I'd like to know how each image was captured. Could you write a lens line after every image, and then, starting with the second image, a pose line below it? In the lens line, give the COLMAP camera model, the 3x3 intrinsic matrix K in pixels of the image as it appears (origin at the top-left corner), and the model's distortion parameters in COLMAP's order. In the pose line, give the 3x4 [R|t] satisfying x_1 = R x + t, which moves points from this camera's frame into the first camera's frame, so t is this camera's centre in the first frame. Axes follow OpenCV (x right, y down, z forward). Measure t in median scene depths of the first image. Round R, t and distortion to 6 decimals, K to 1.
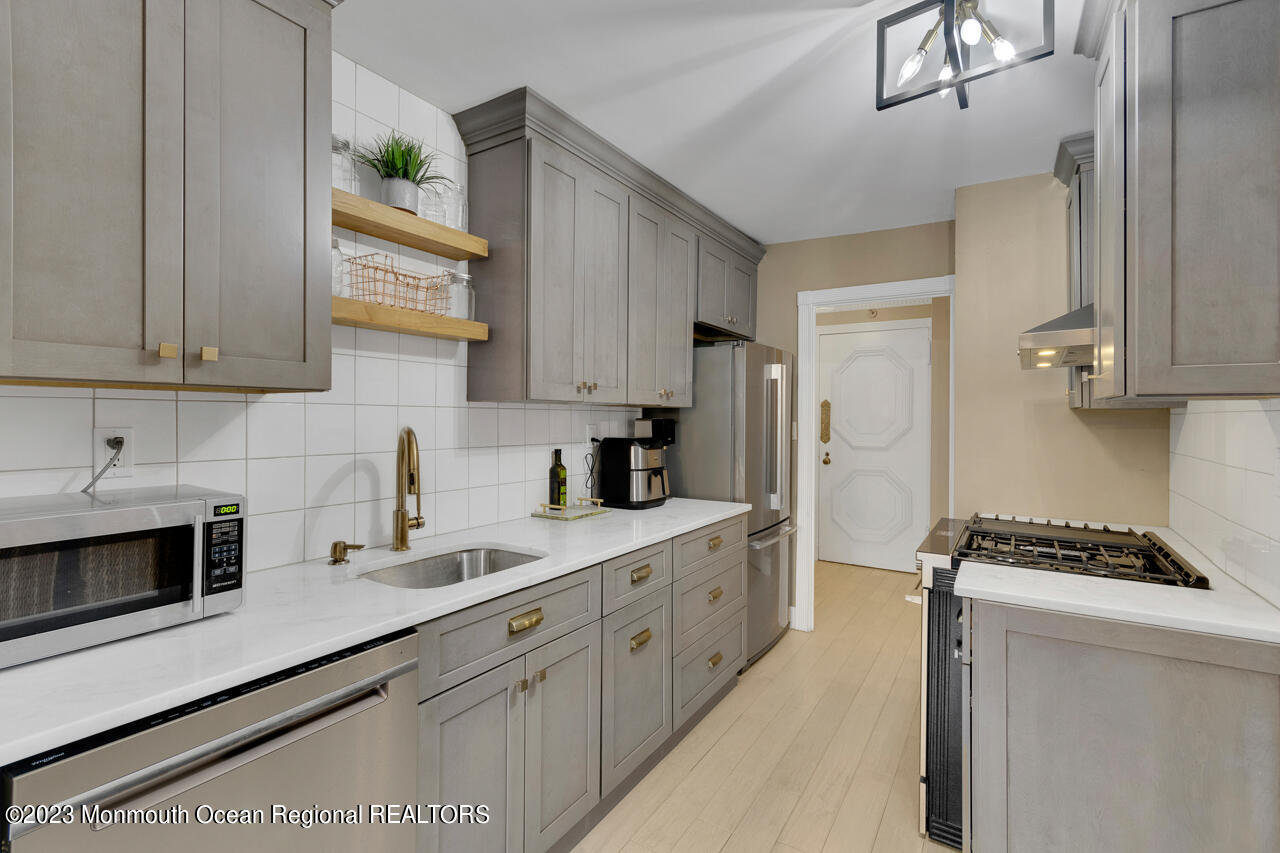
lens RADIAL K [[577.5, 0, 647.8], [0, 577.5, 418.8], [0, 0, 1]] dist [-0.007768, 0.000503]
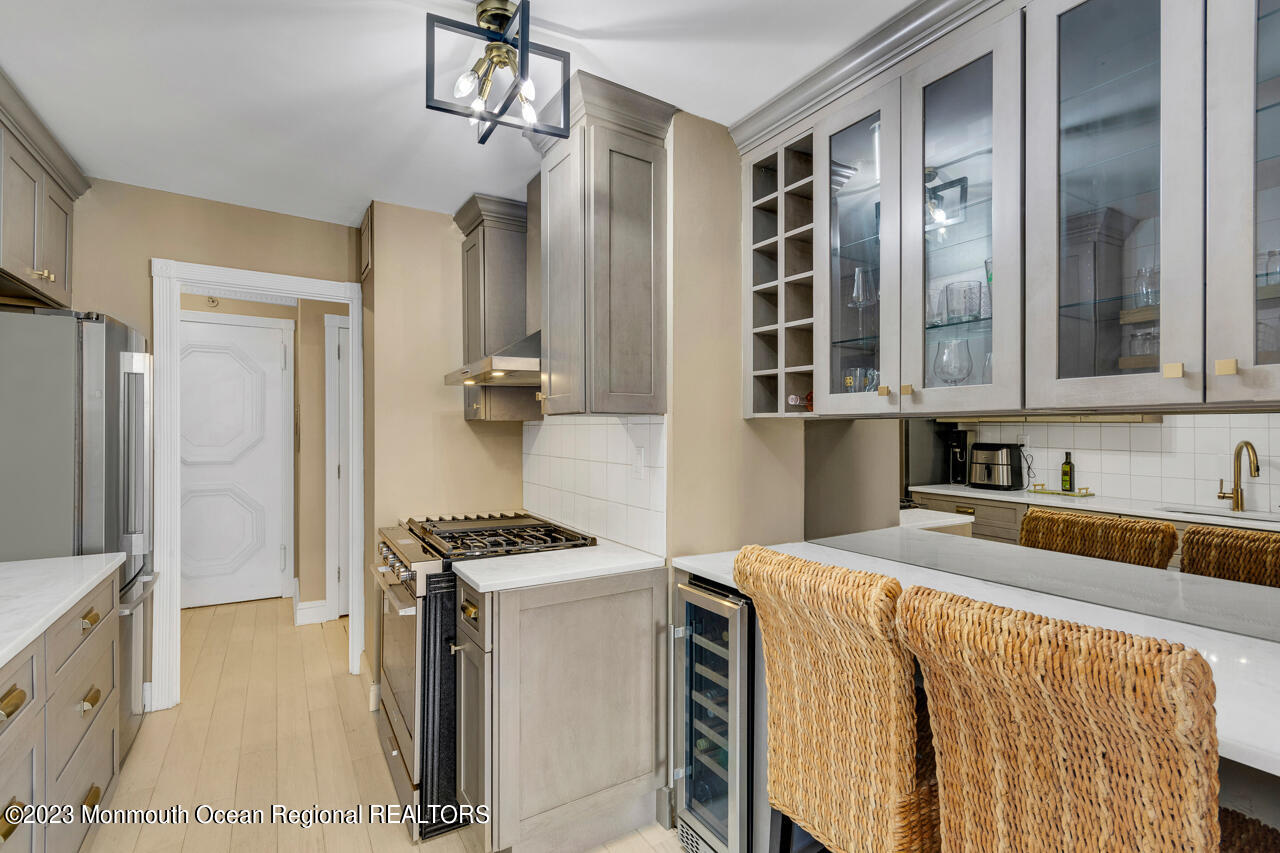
lens RADIAL K [[577.5, 0, 644.6], [0, 577.5, 432.4], [0, 0, 1]] dist [-0.007768, 0.000503]
pose [[0.436142, -0.002350, 0.899875, -0.223427], [-0.002868, 0.999988, 0.004001, 0.001491], [-0.899873, -0.004326, 0.436130, 0.183867]]
